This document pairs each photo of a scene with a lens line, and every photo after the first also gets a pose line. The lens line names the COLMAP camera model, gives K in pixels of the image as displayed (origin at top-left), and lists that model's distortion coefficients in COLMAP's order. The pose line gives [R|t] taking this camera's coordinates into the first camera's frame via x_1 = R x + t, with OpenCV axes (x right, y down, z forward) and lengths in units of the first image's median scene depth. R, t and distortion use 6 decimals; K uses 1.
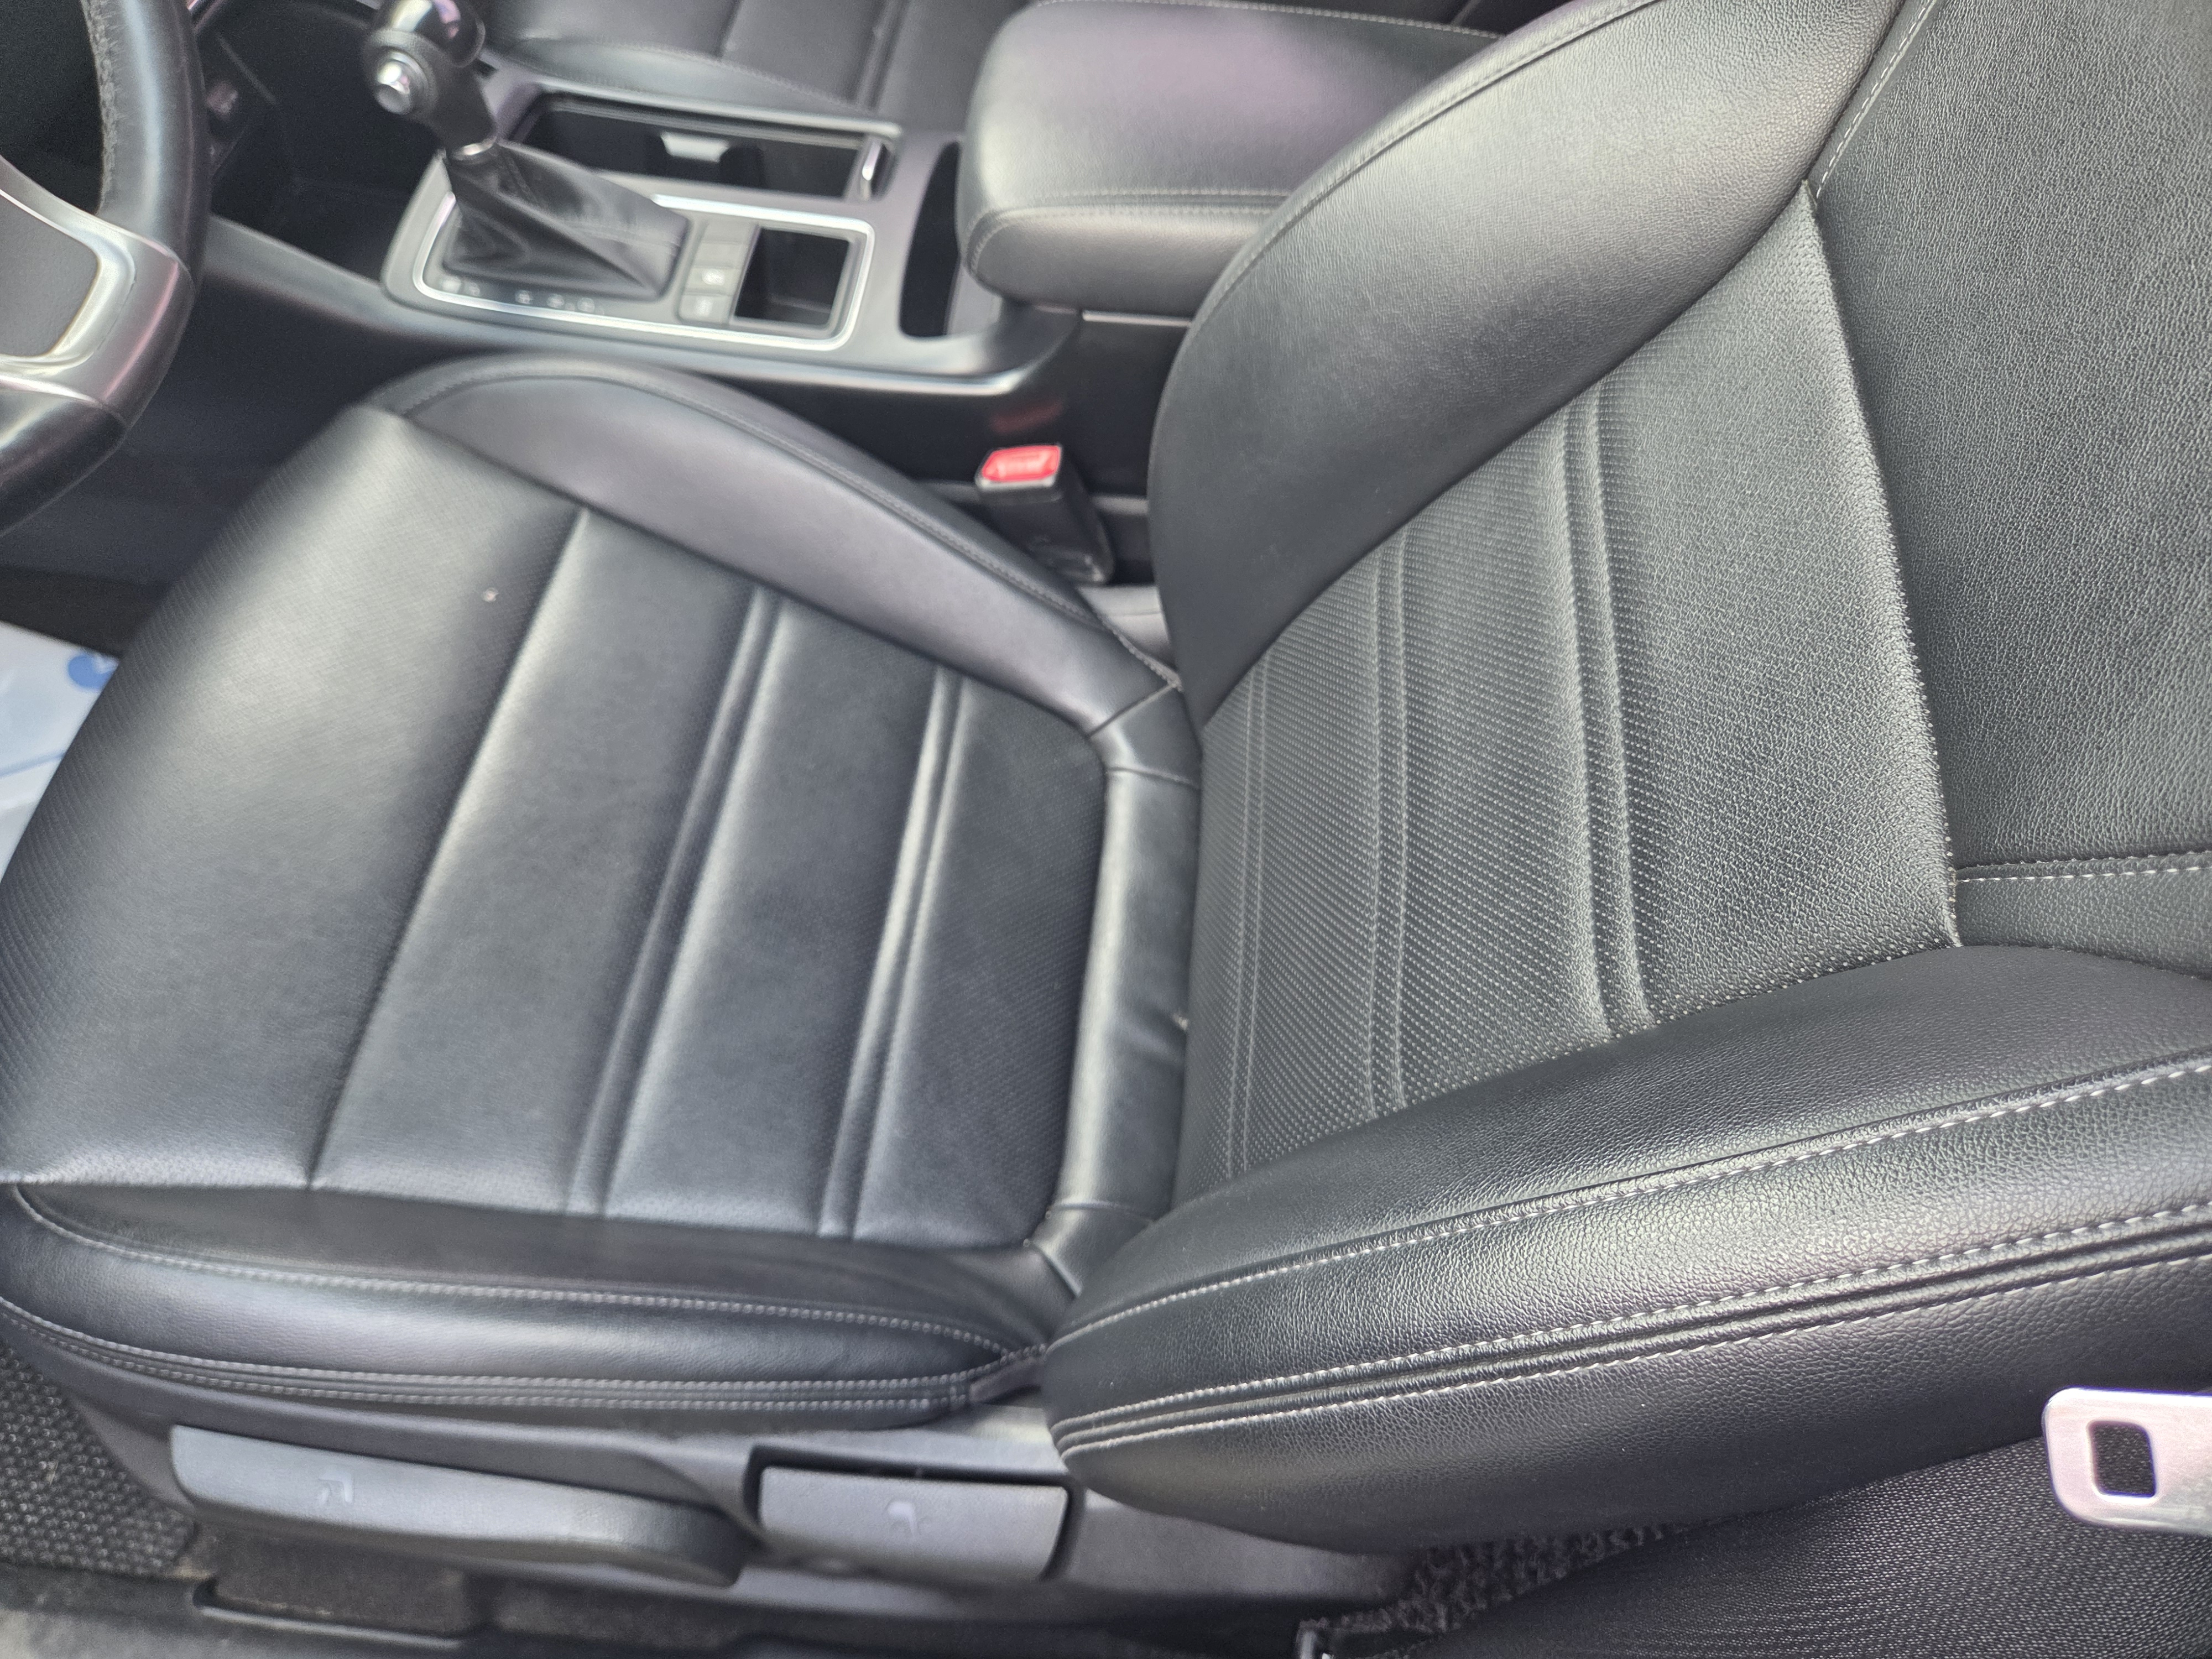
lens RADIAL K [[1527.5, 0, 1095.2], [0, 1527.5, 821.3], [0, 0, 1]] dist [0.050792, -0.050425]
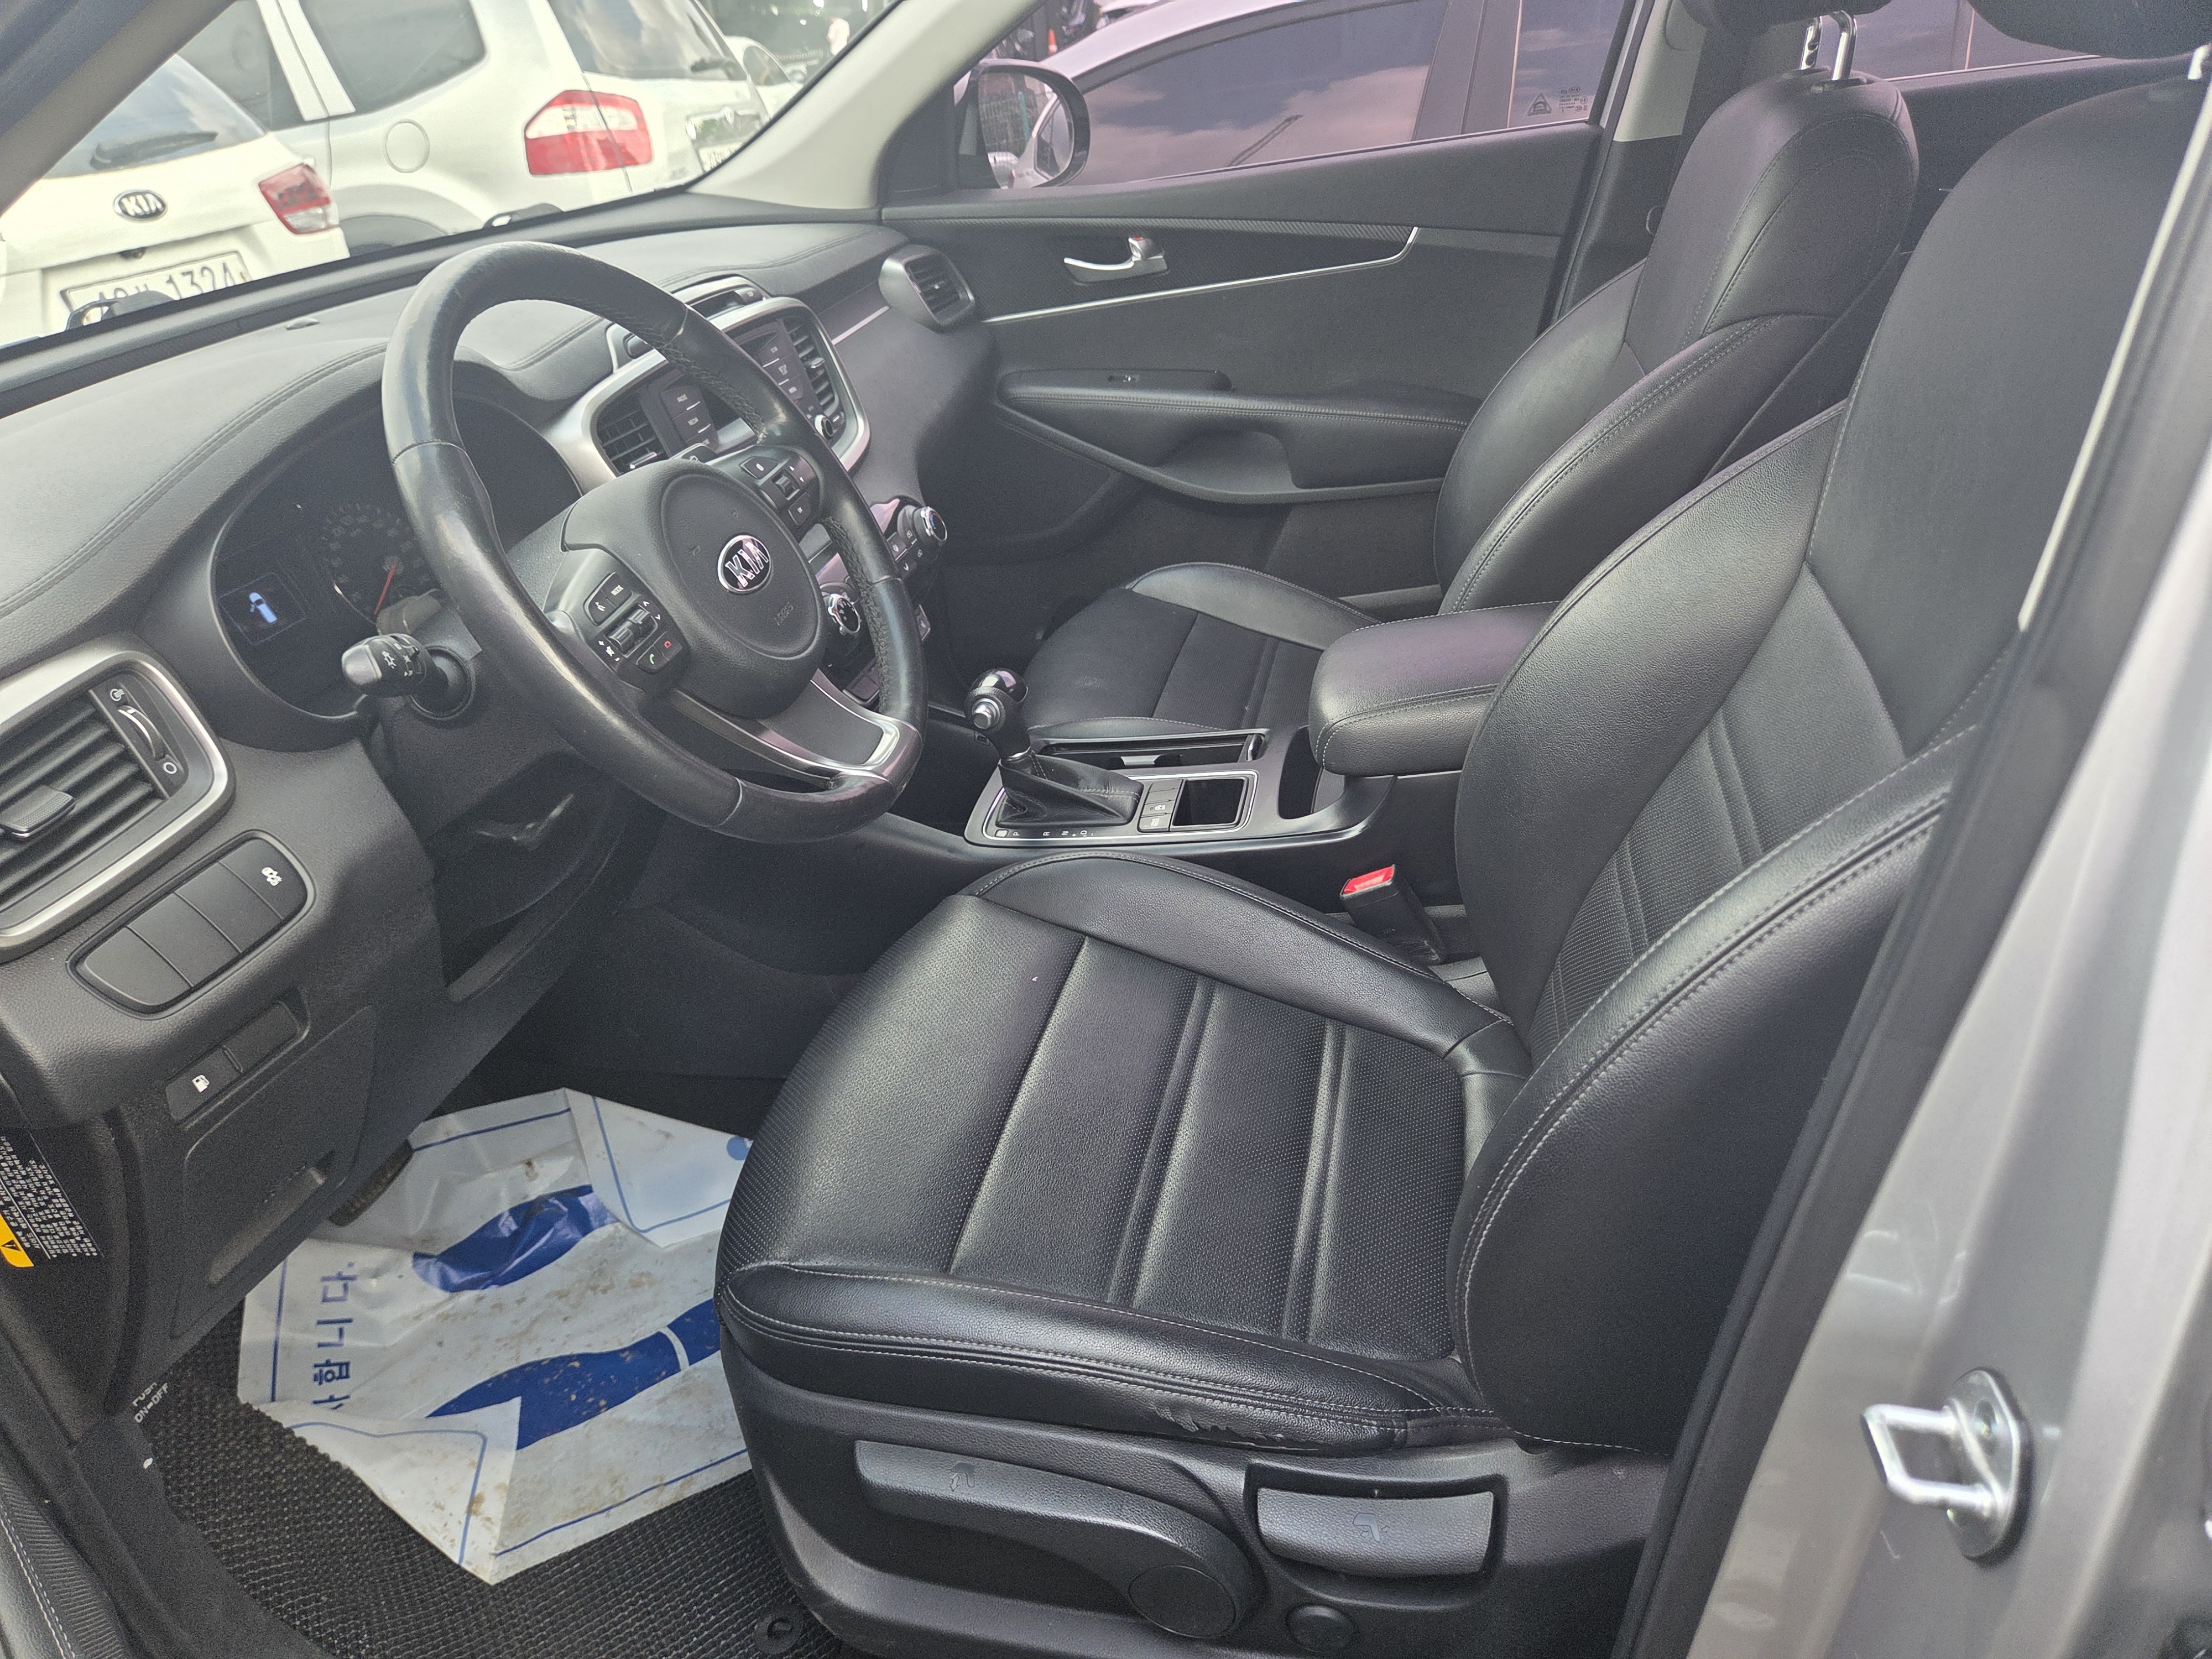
lens RADIAL K [[1527.5, 0, 1111.5], [0, 1527.5, 829.2], [0, 0, 1]] dist [0.050792, -0.050425]
pose [[0.971153, -0.144774, -0.189480, -0.003210], [0.030543, 0.863580, -0.503286, 0.456384], [0.236494, 0.482981, 0.843090, -0.322094]]
